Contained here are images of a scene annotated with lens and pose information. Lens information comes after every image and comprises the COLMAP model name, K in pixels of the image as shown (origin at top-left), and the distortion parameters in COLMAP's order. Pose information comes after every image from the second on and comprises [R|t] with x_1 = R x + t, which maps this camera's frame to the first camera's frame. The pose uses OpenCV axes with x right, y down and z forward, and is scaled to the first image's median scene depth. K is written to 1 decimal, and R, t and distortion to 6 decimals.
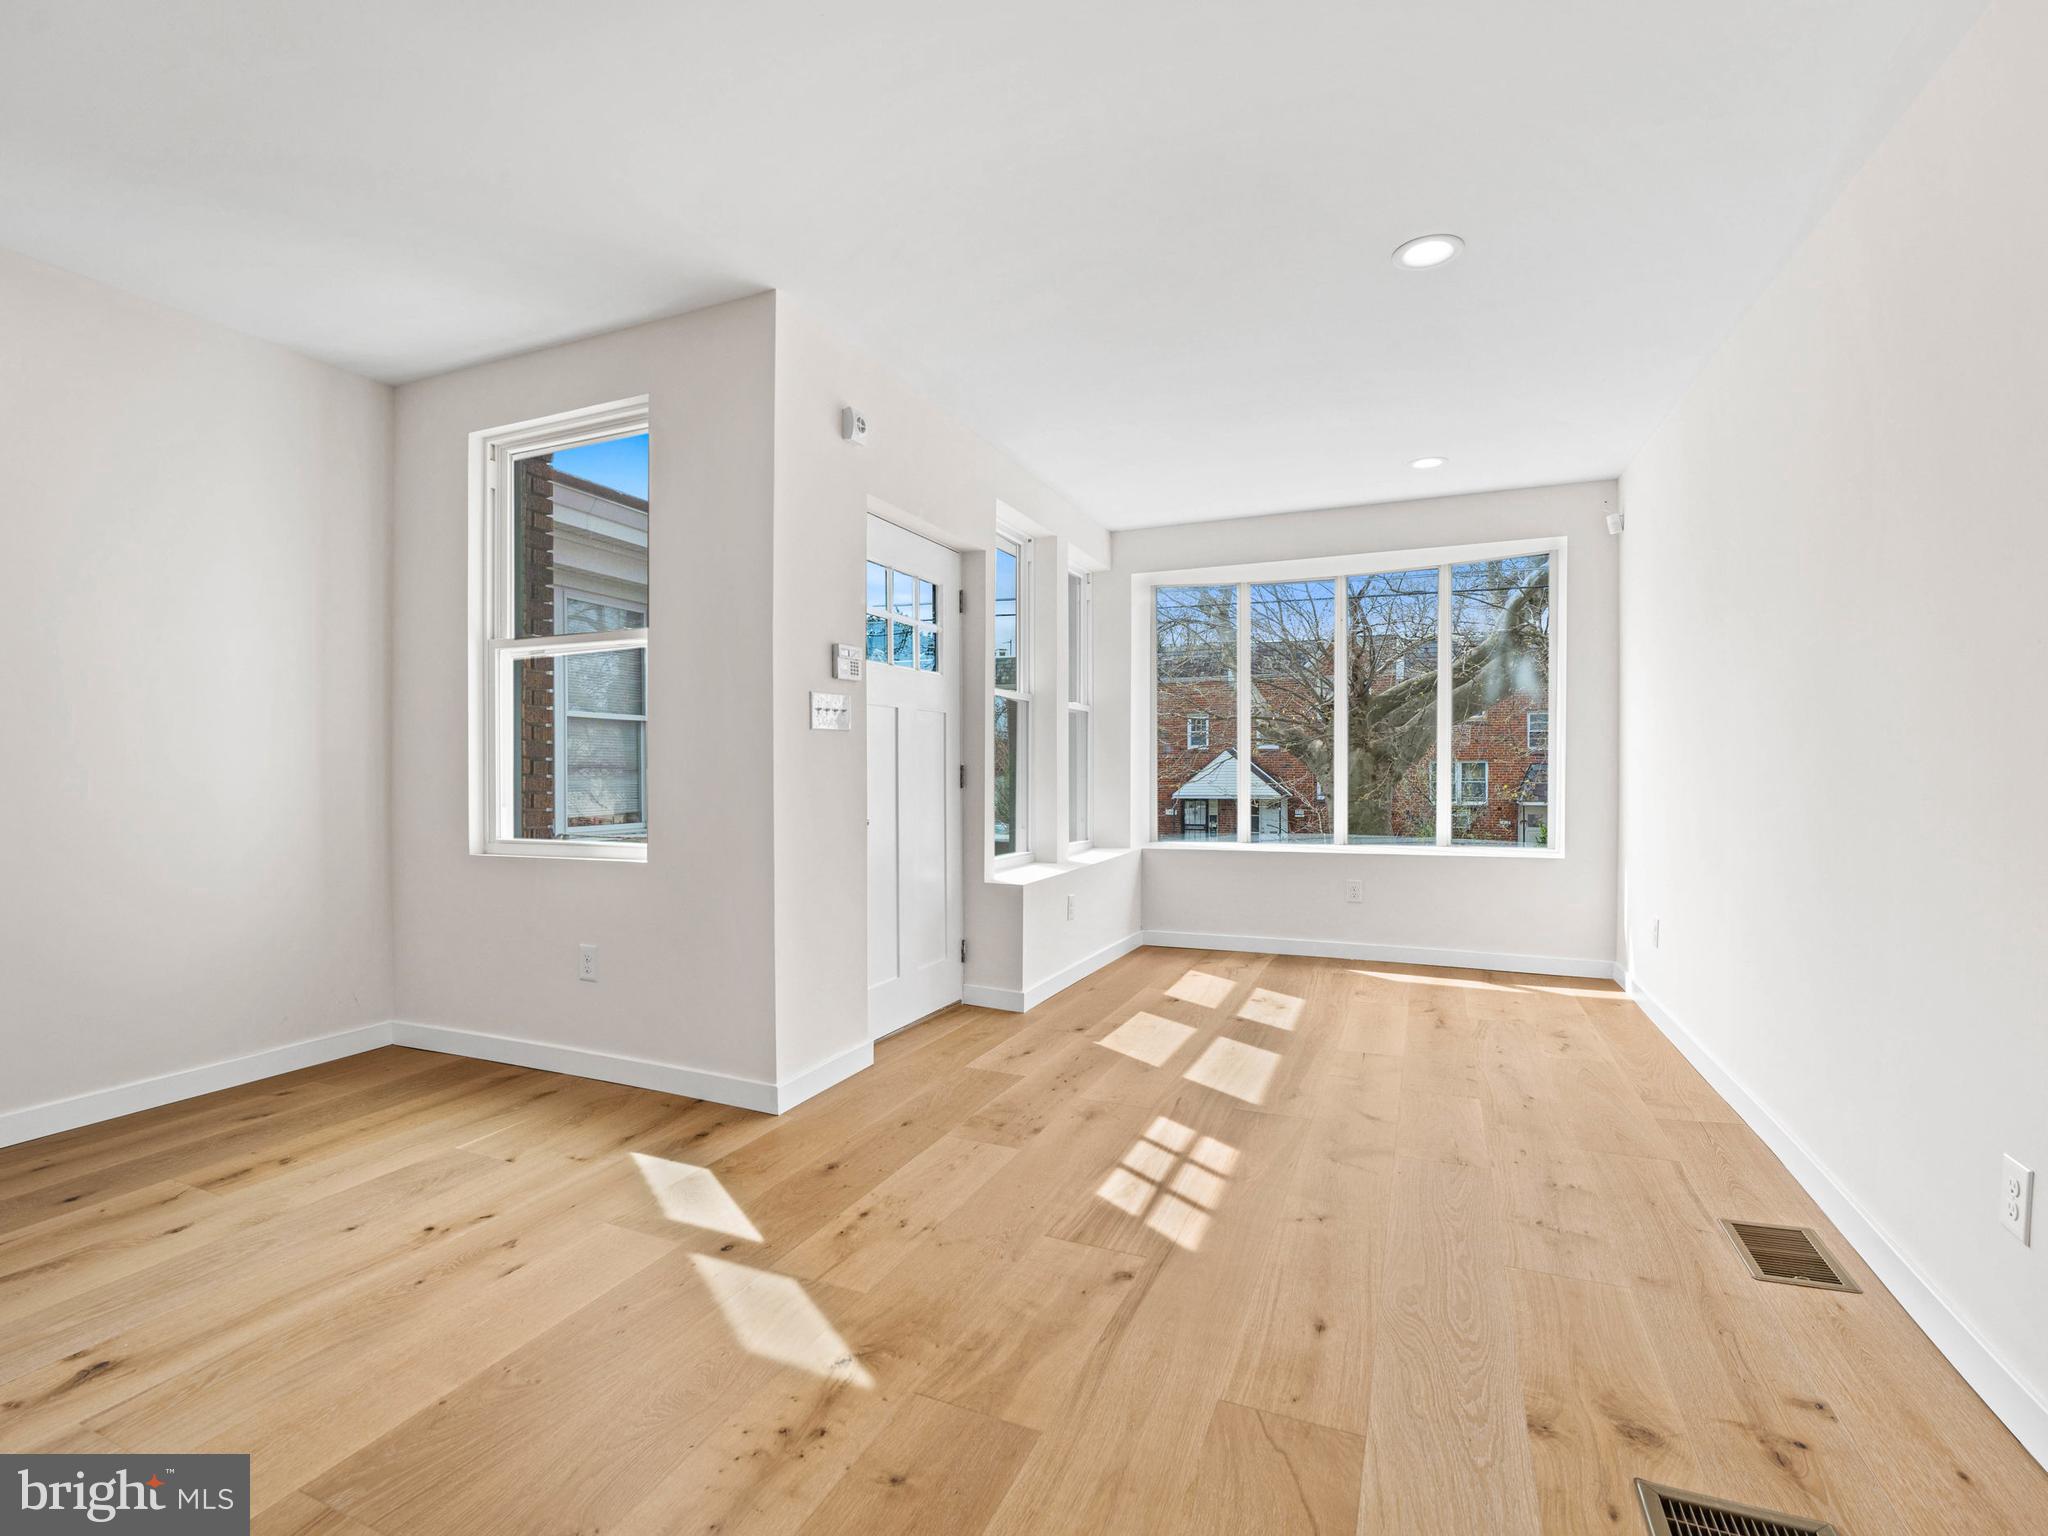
lens RADIAL K [[936.7, 0, 1024.4], [0, 936.7, 778.2], [0, 0, 1]] dist [-0.000474, -0.000036]
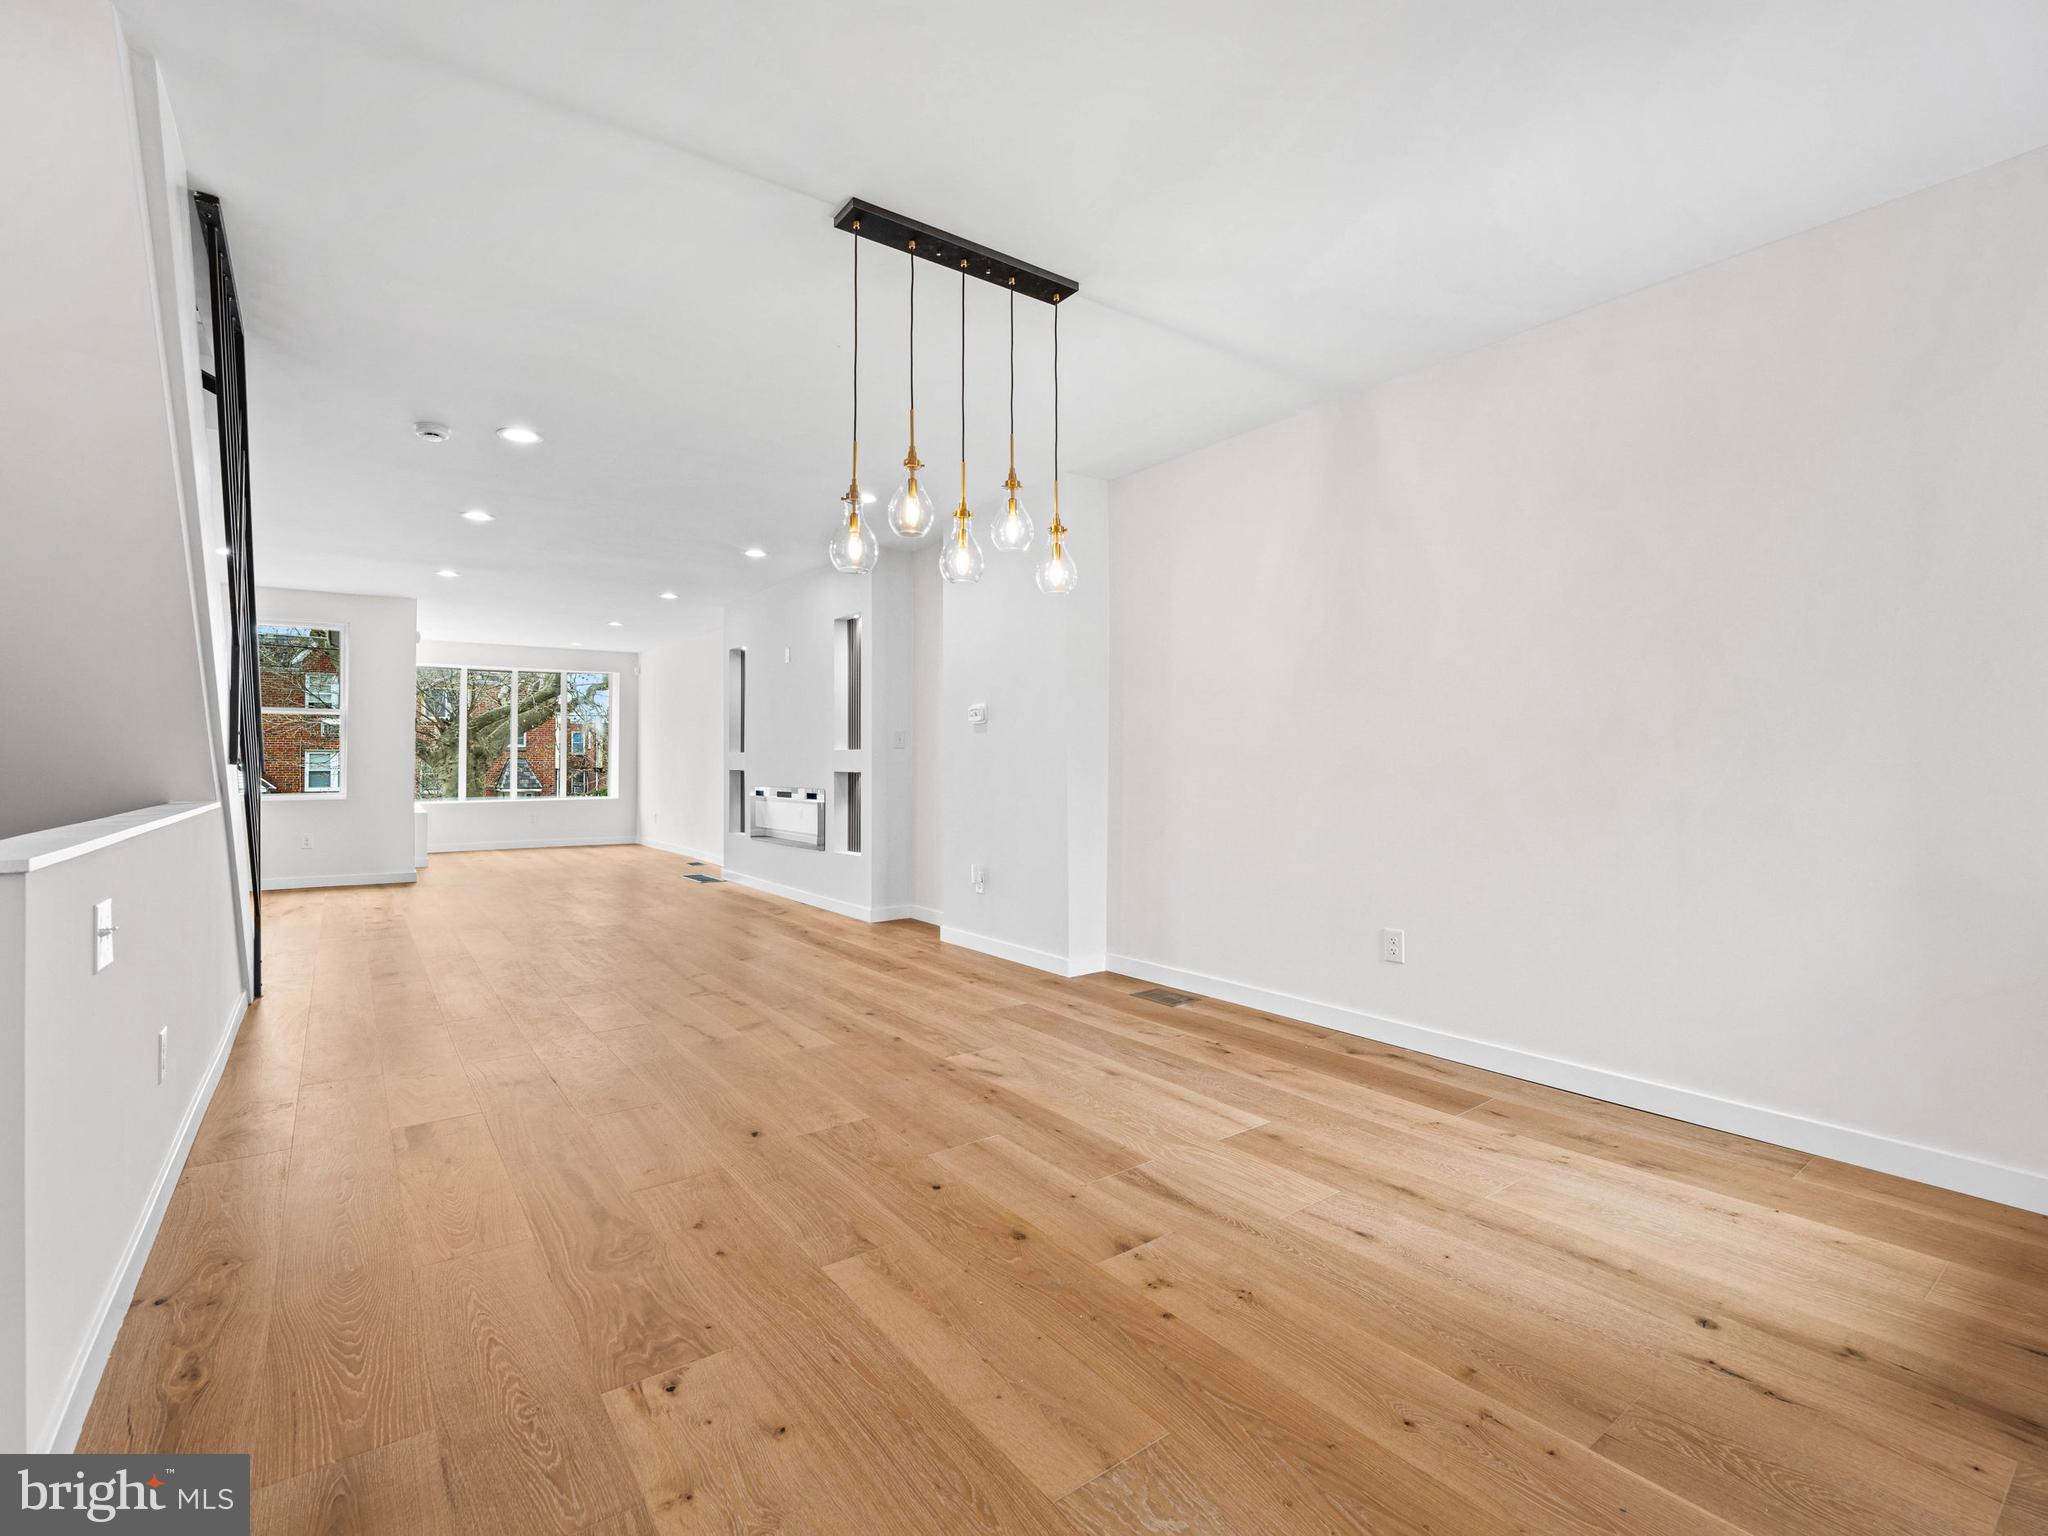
lens RADIAL K [[935.6, 0, 1017.4], [0, 935.6, 761.2], [0, 0, 1]] dist [-0.022869, 0.001332]
pose [[0.505819, 0.003347, 0.862633, -0.962027], [0.005857, 0.999956, -0.007314, 0.006436], [-0.862620, 0.008752, 0.505777, -1.113418]]
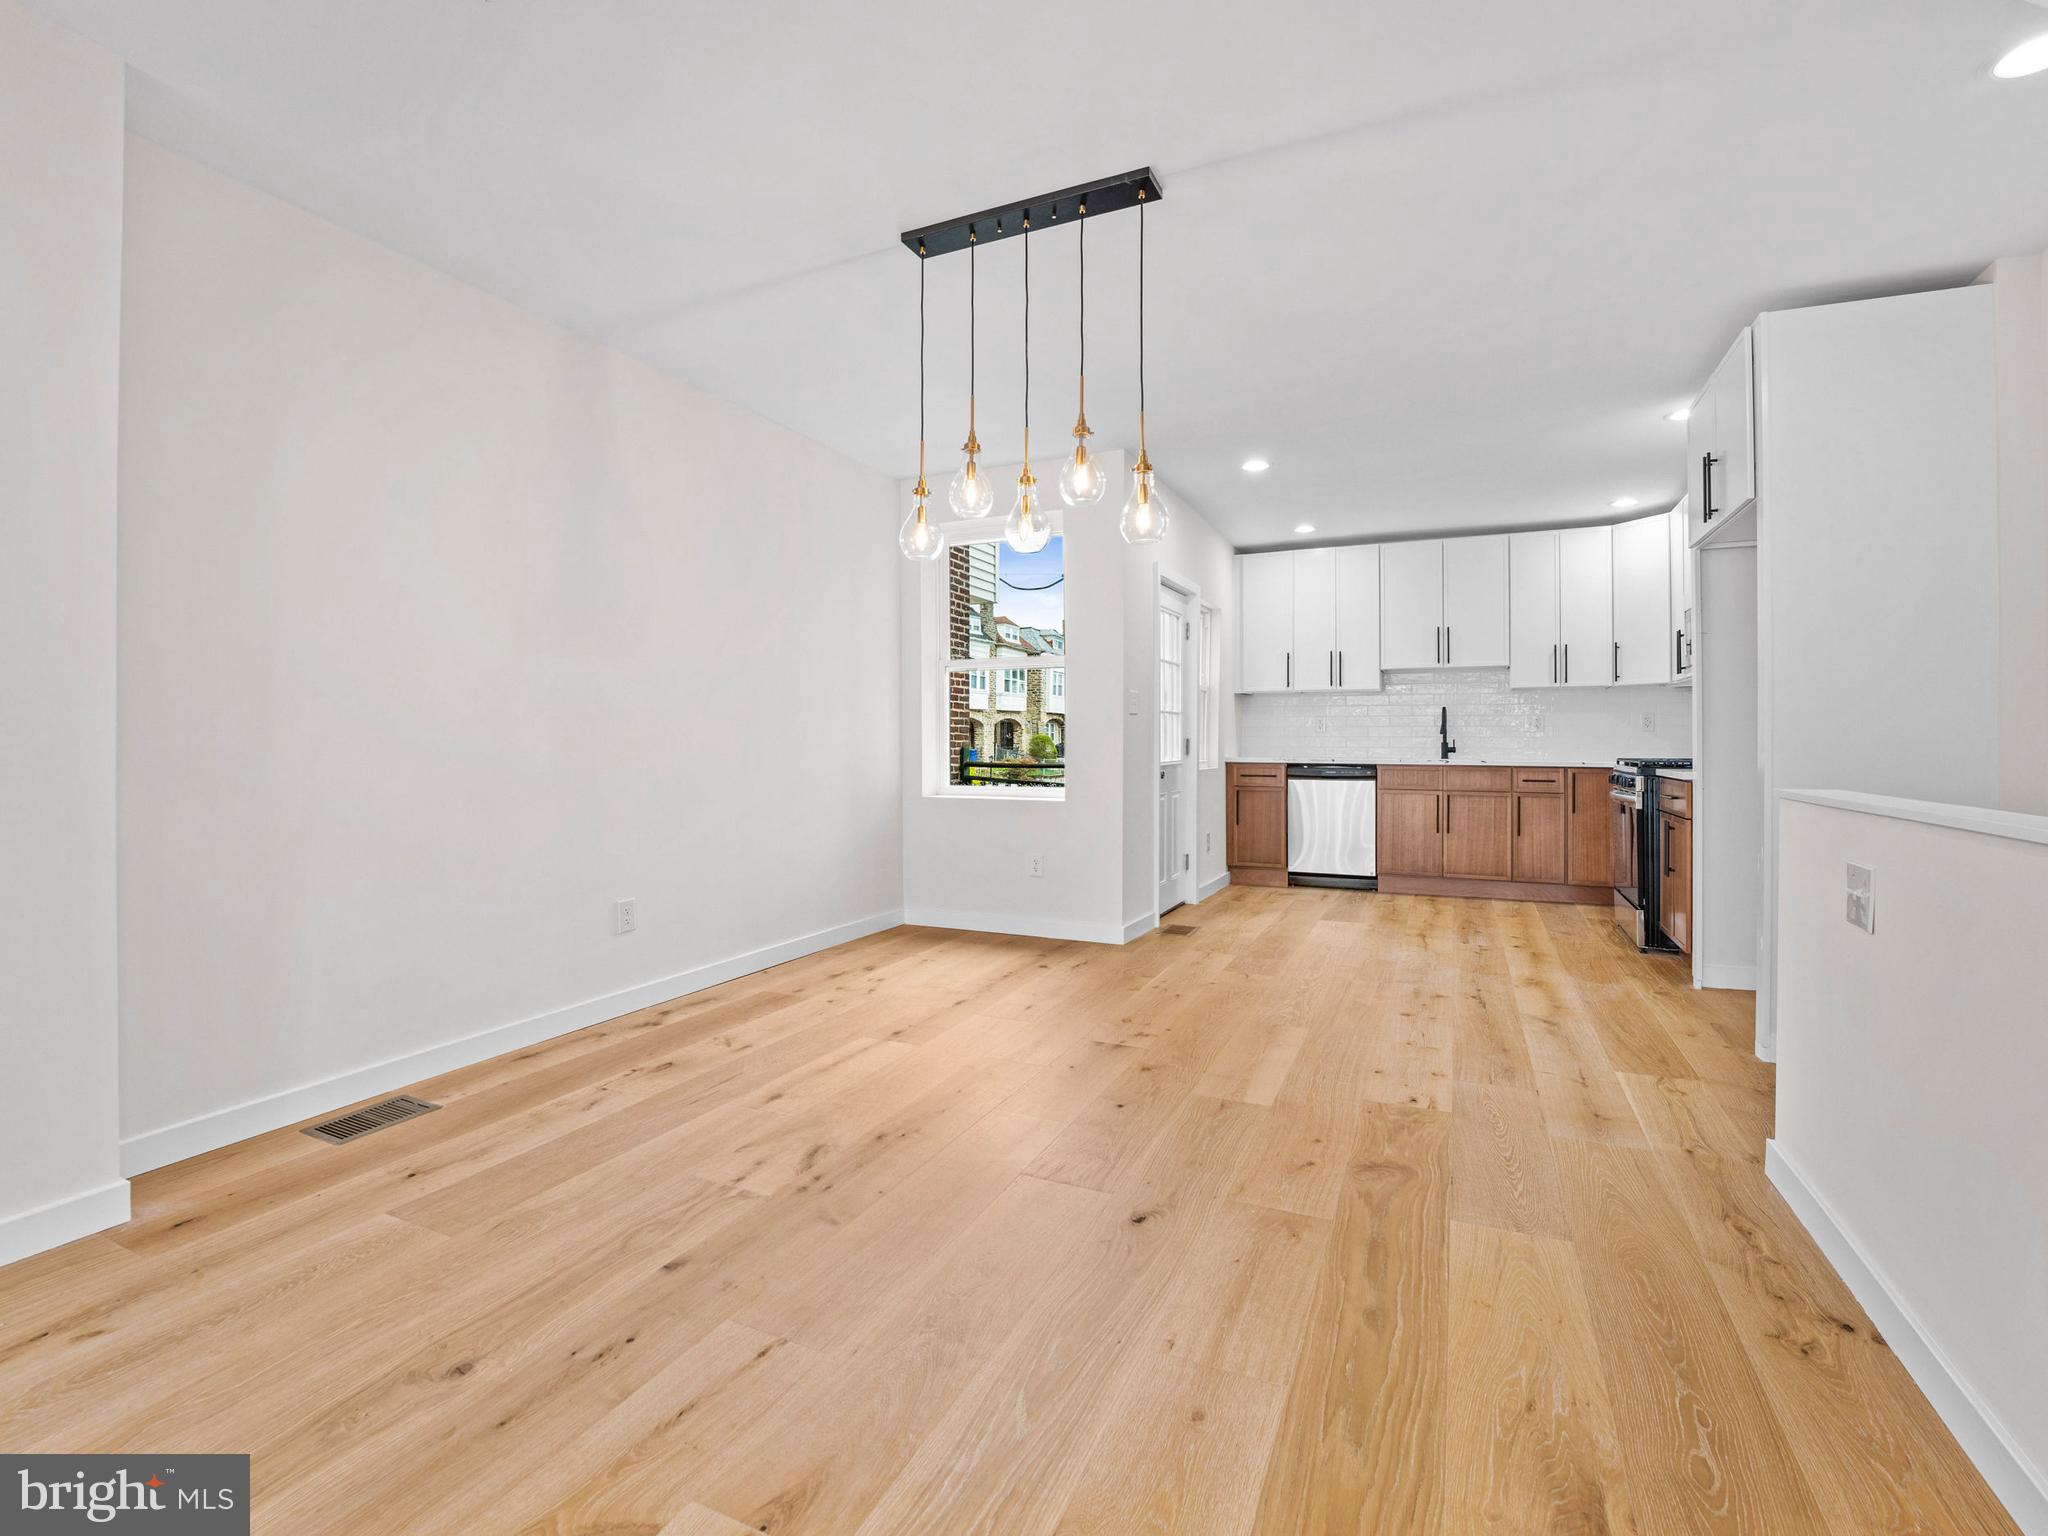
lens RADIAL K [[946.4, 0, 1022.9], [0, 946.4, 735.6], [0, 0, 1]] dist [-0.021390, -0.000688]
pose [[-0.999799, 0.000703, 0.020033, -0.557896], [0.000756, 0.999996, 0.002632, 0.003893], [-0.020031, 0.002646, -0.999796, -0.346524]]
